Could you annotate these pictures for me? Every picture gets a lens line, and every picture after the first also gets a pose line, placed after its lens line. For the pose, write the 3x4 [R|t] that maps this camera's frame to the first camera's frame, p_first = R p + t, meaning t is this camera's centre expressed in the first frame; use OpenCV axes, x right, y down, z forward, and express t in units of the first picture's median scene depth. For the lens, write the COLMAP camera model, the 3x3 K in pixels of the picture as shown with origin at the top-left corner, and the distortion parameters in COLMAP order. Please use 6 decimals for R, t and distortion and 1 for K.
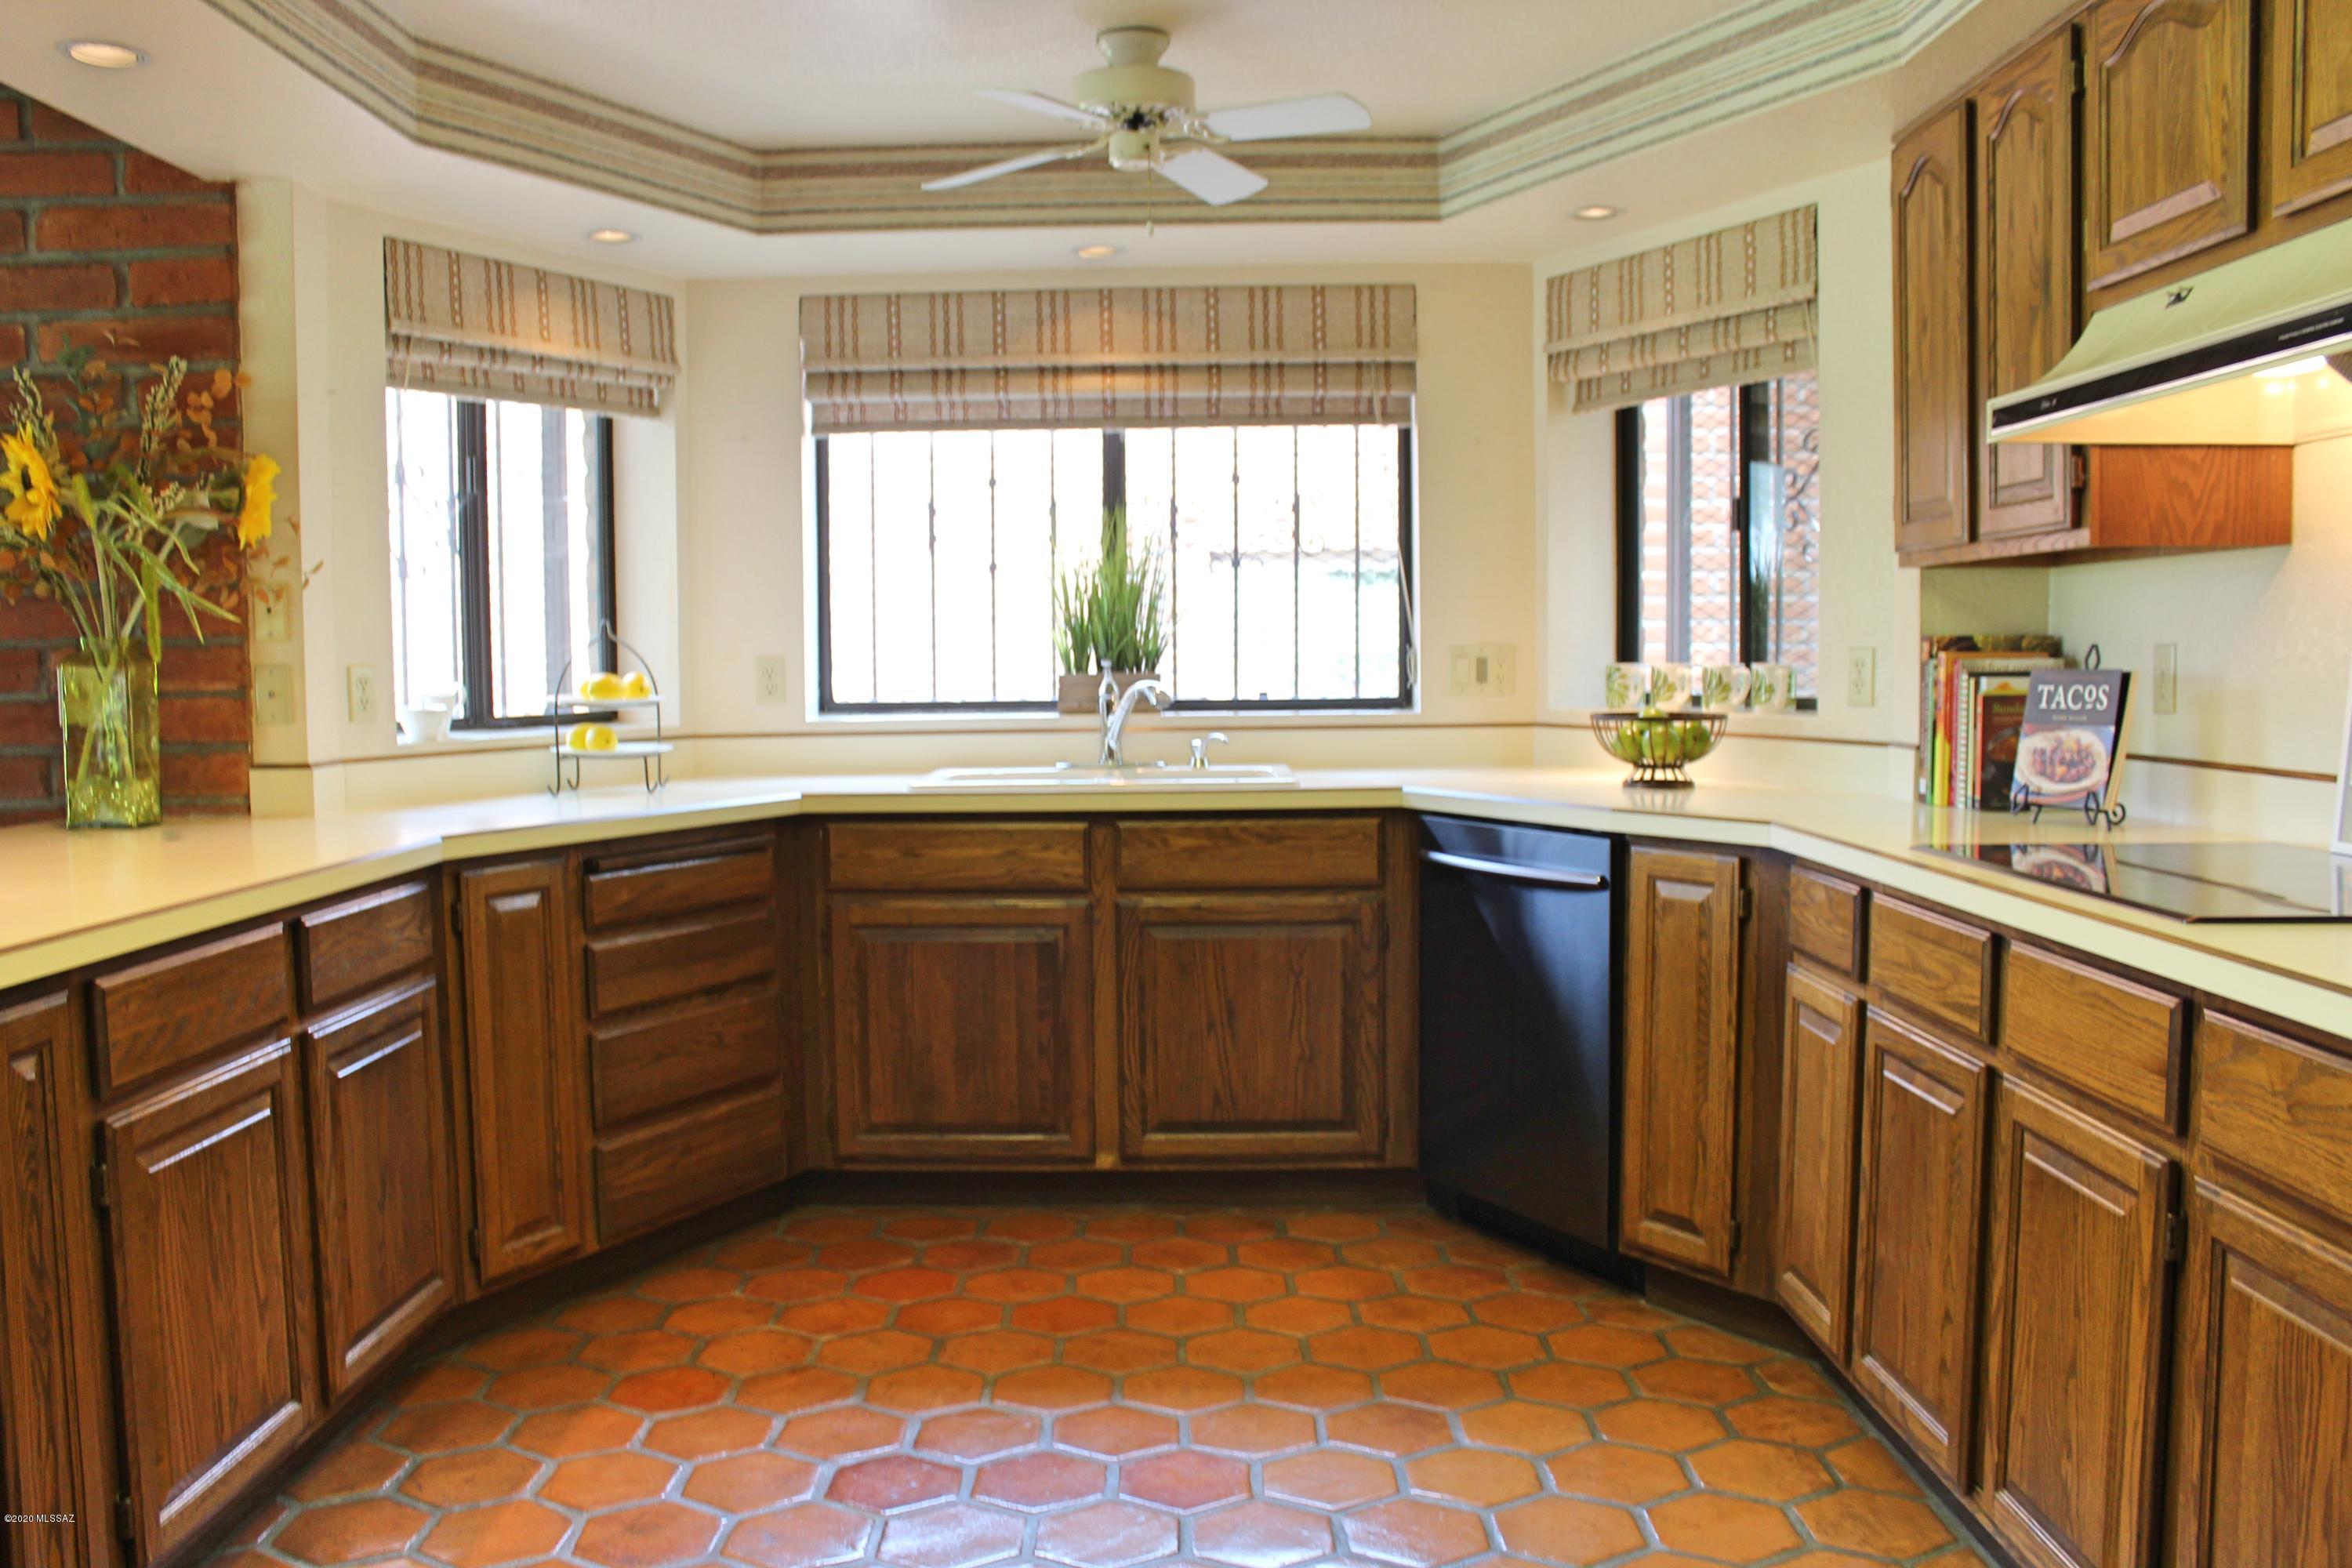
lens RADIAL K [[1949.9, 0, 1161.9], [0, 1949.9, 785.5], [0, 0, 1]] dist [-0.168433, 0.145131]
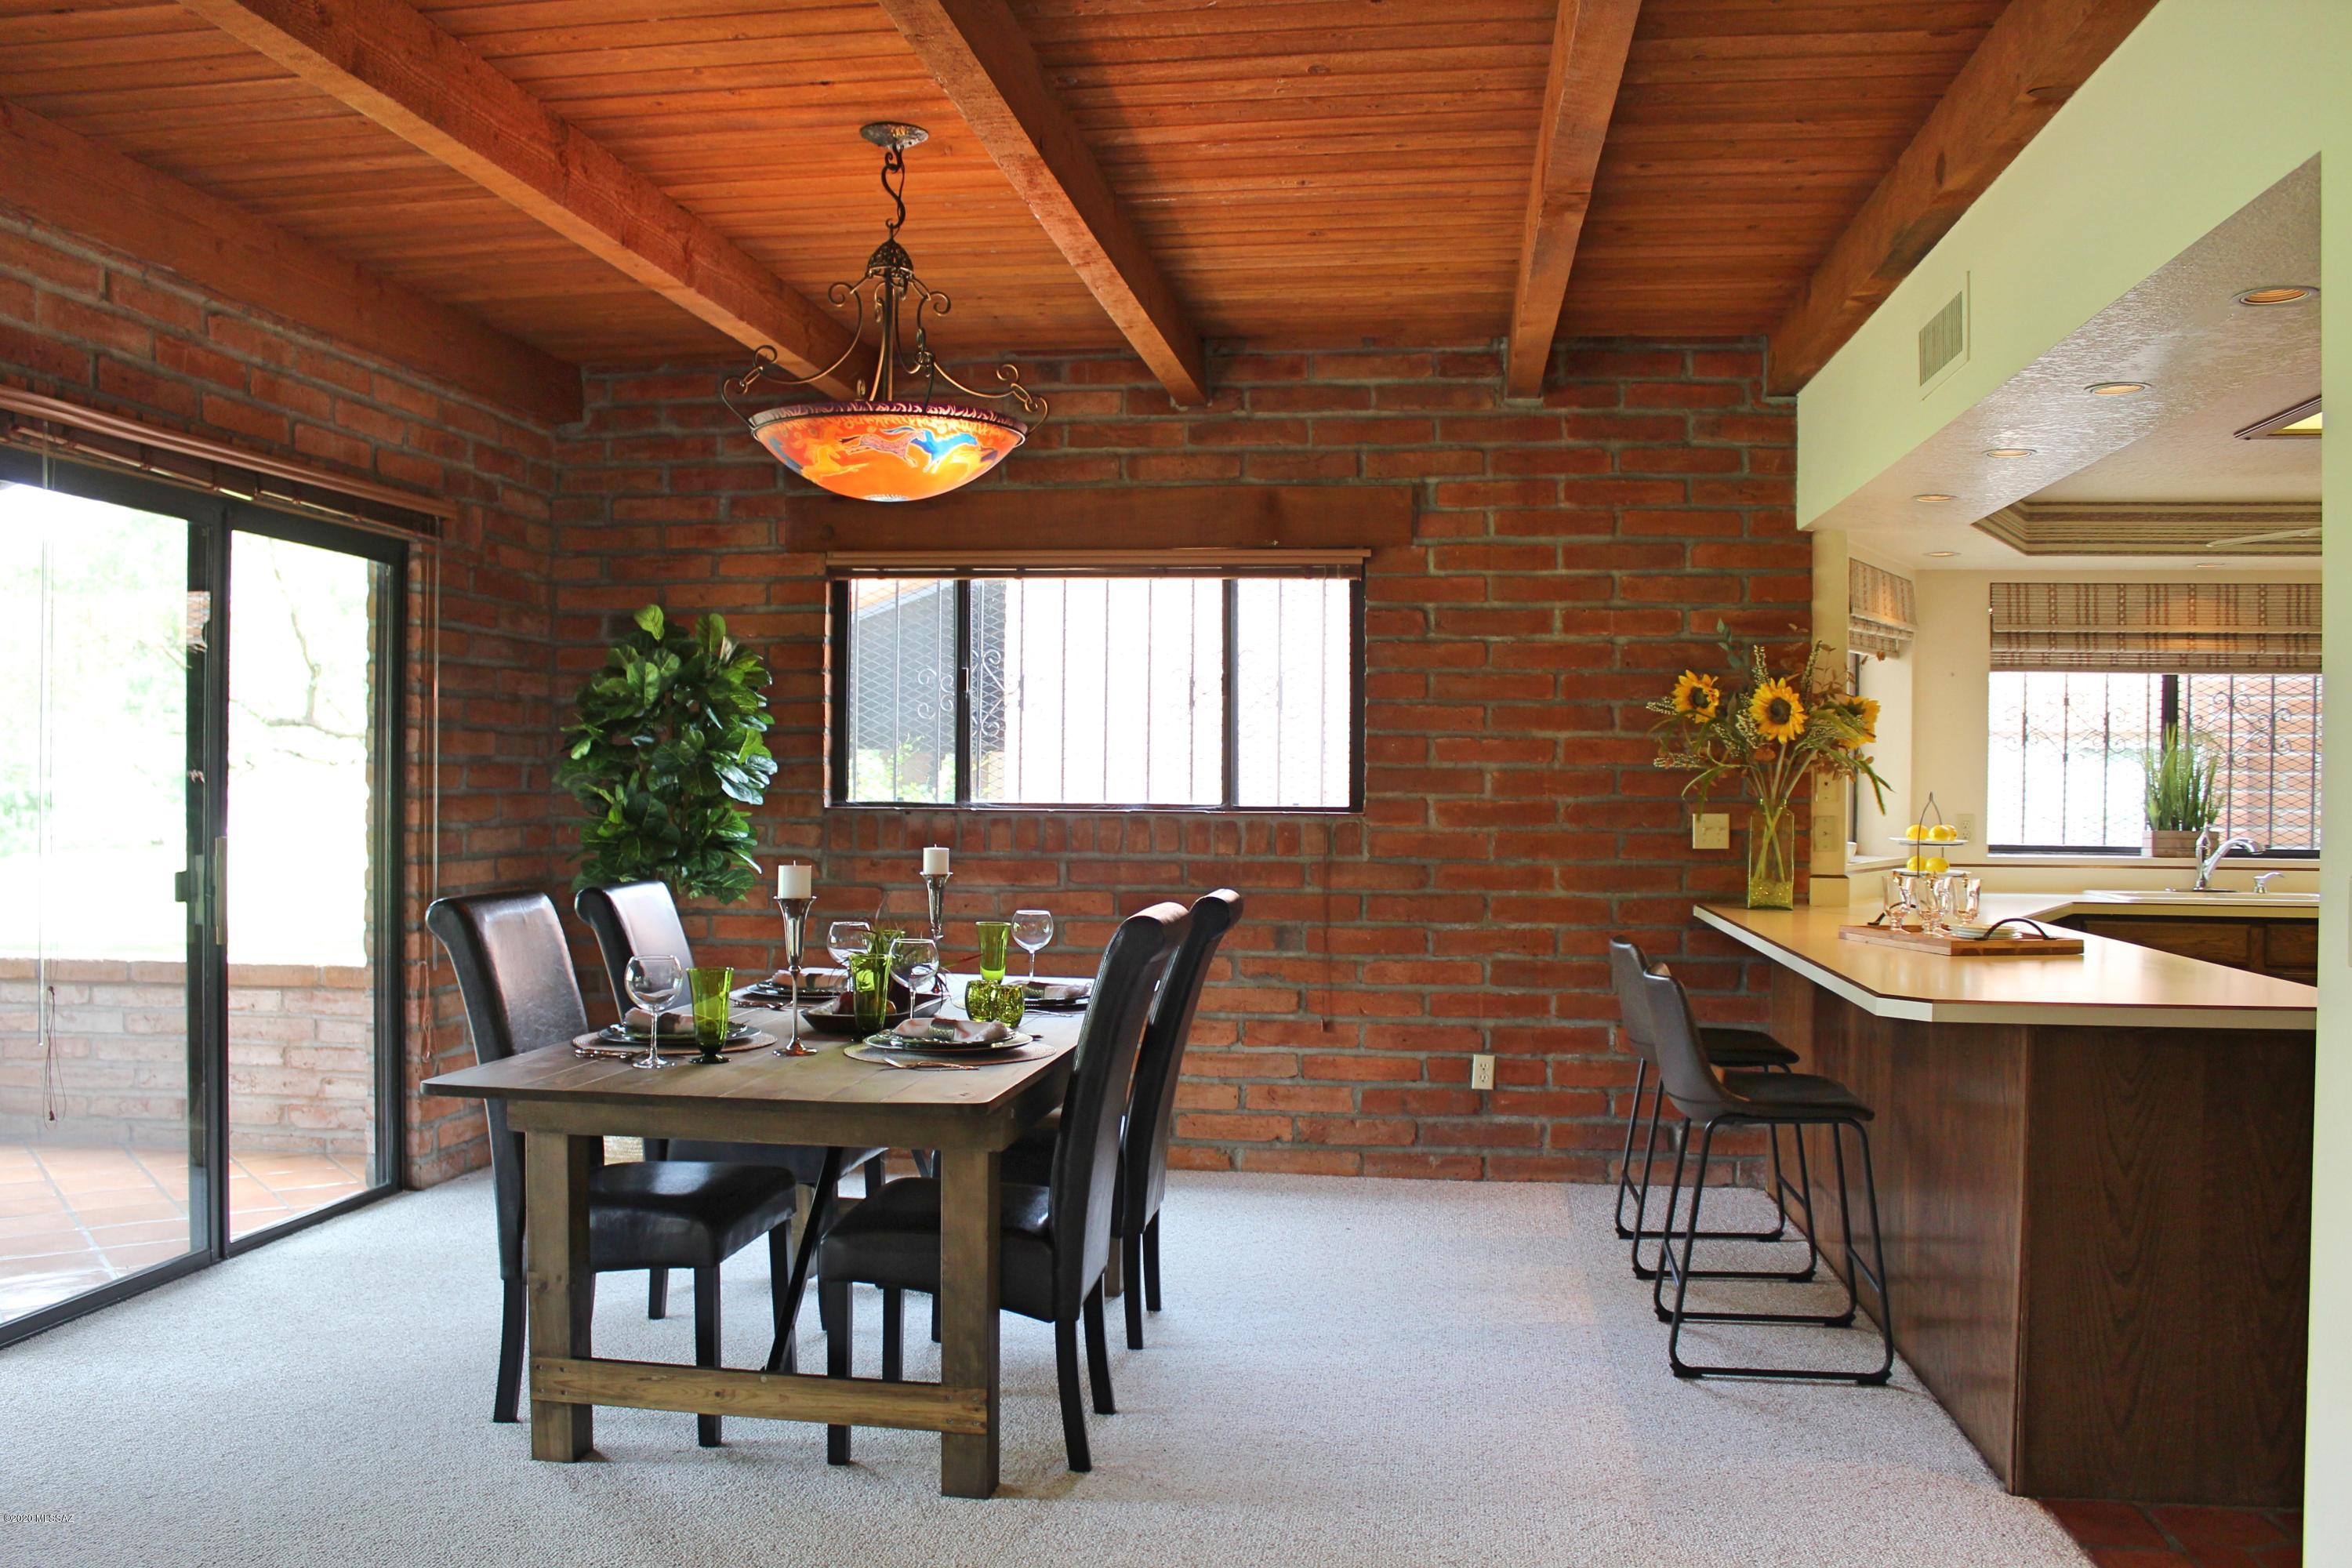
lens RADIAL K [[1949.9, 0, 1141.7], [0, 1949.9, 789.1], [0, 0, 1]] dist [-0.168433, 0.145131]
pose [[0.989073, 0.024480, -0.145378, -0.729634], [-0.033942, 0.997438, -0.062964, 0.035804], [0.143464, 0.067210, 0.987371, -0.682935]]
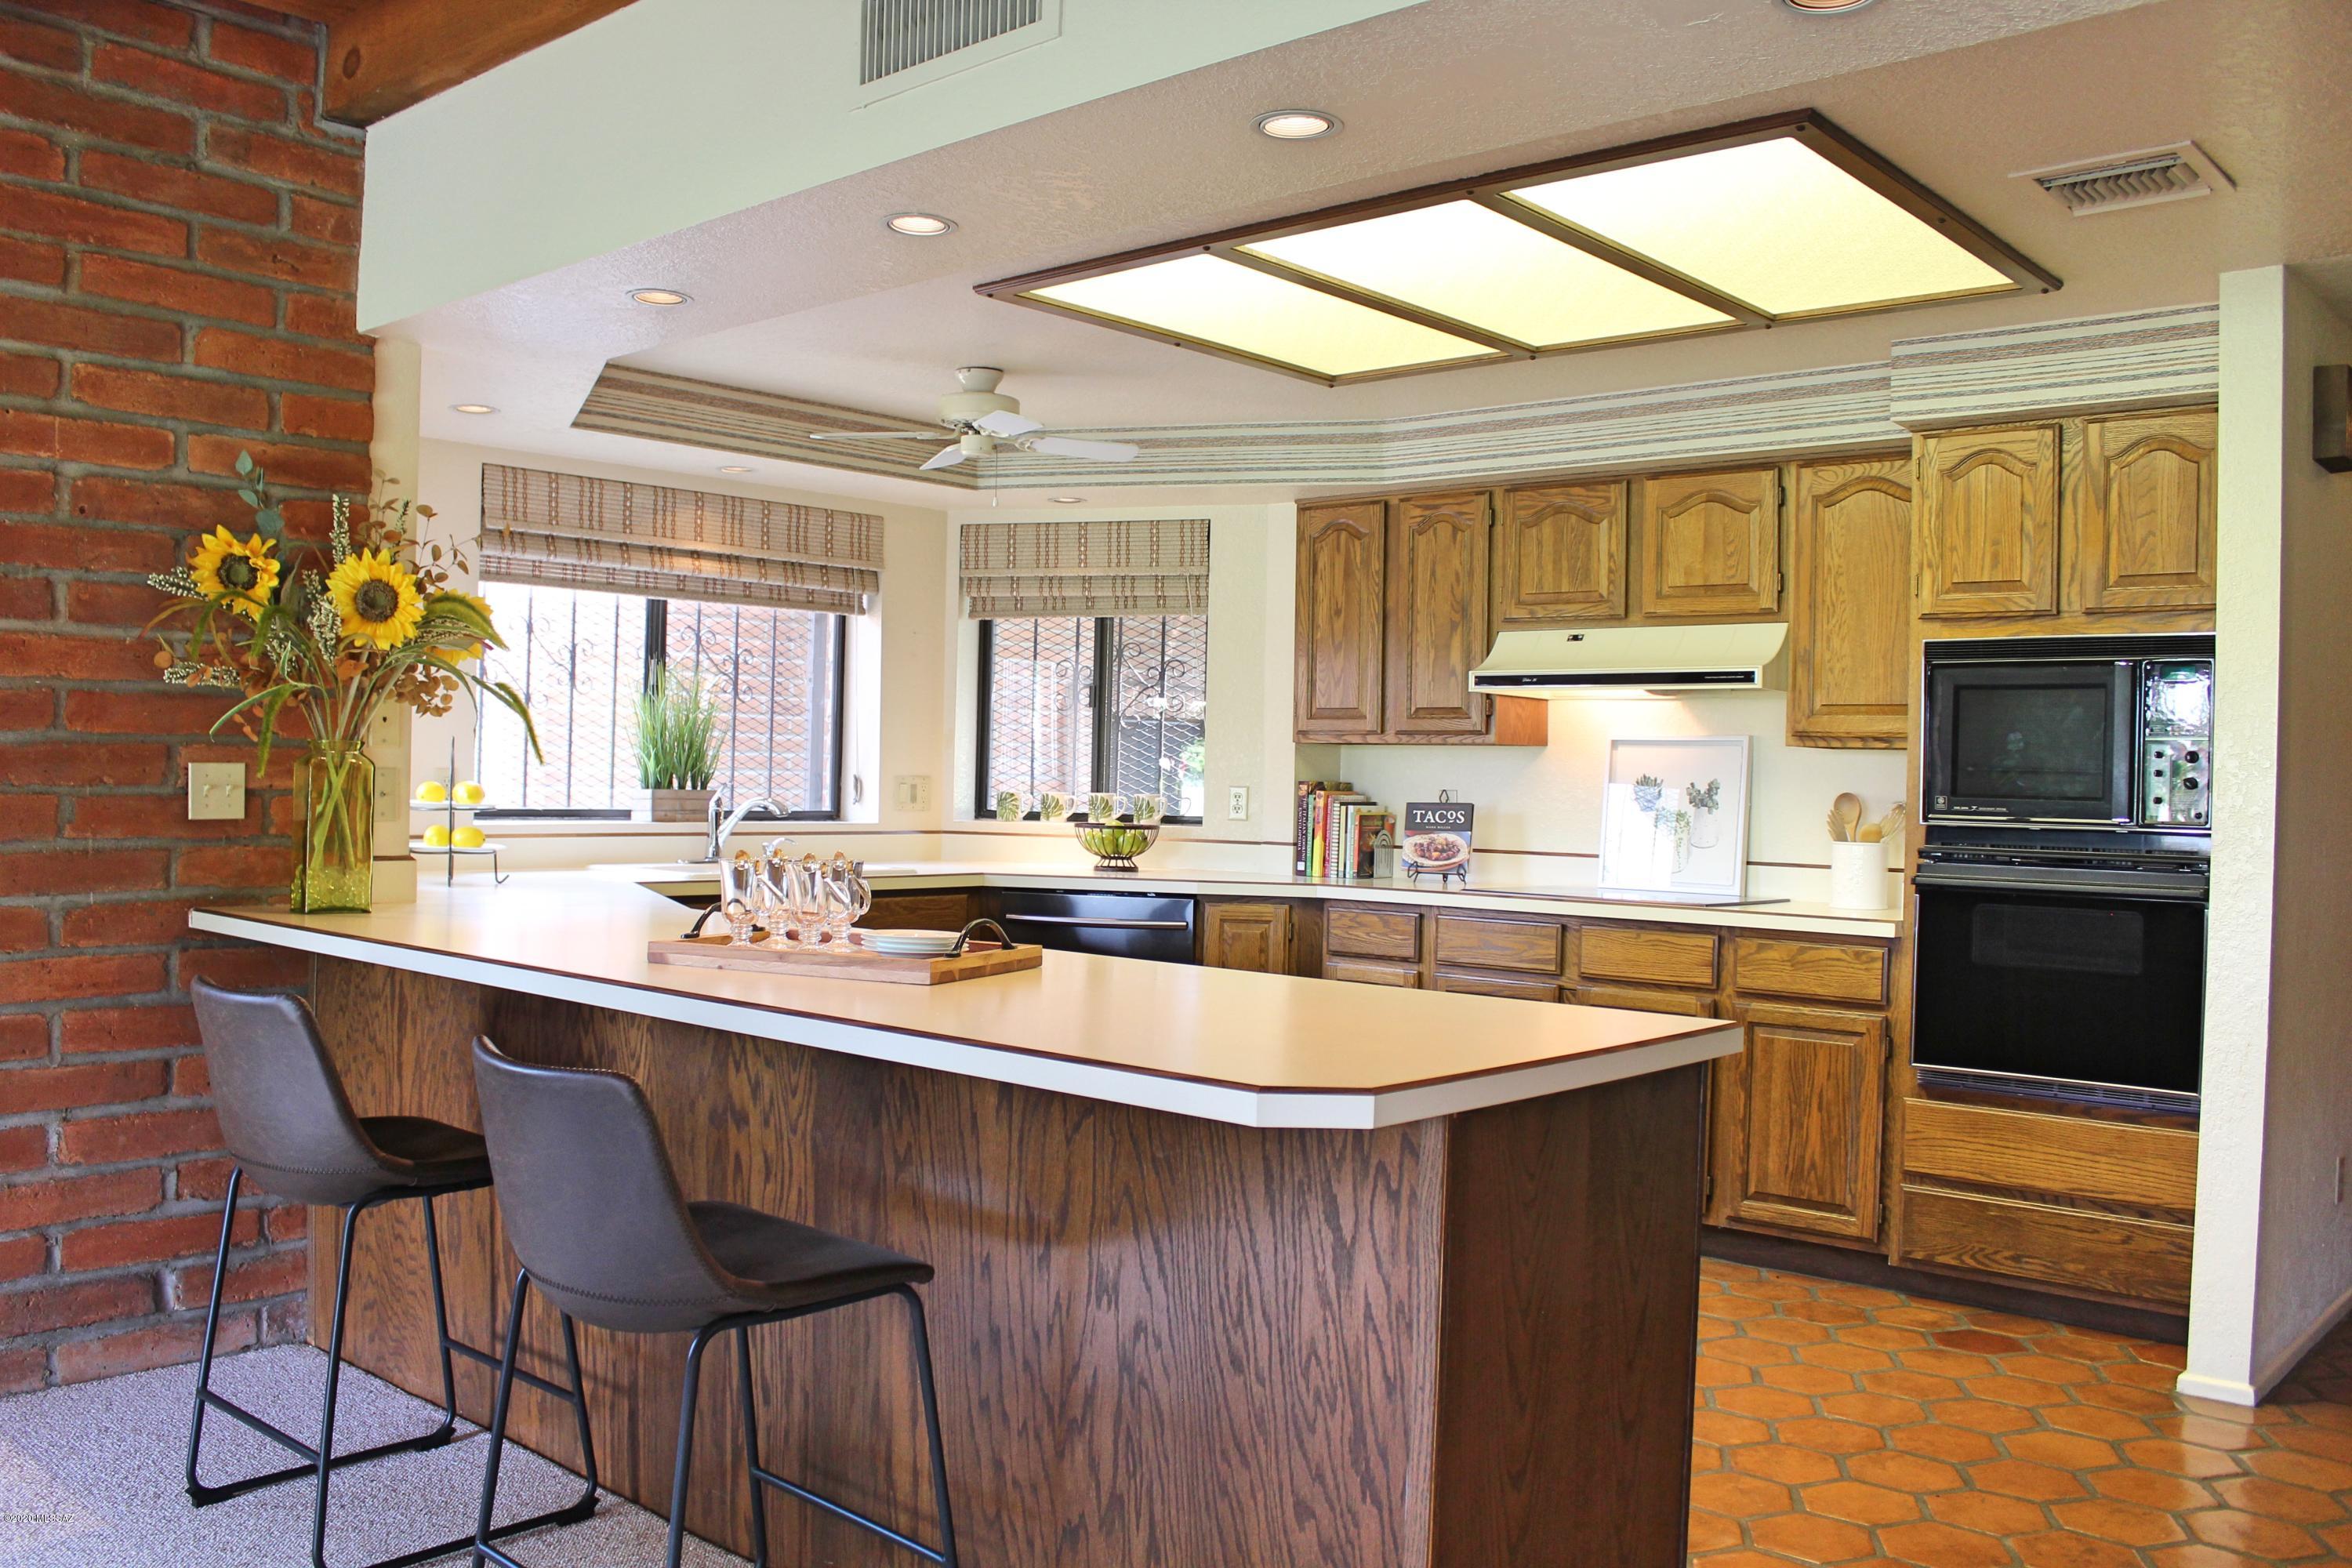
lens RADIAL K [[1949.9, 0, 1140.2], [0, 1949.9, 787.8], [0, 0, 1]] dist [-0.168433, 0.145131]
pose [[0.665868, 0.023539, 0.745698, -0.895823], [0.020901, 0.998521, -0.050183, 0.012762], [-0.745777, 0.049001, 0.664391, -0.076936]]
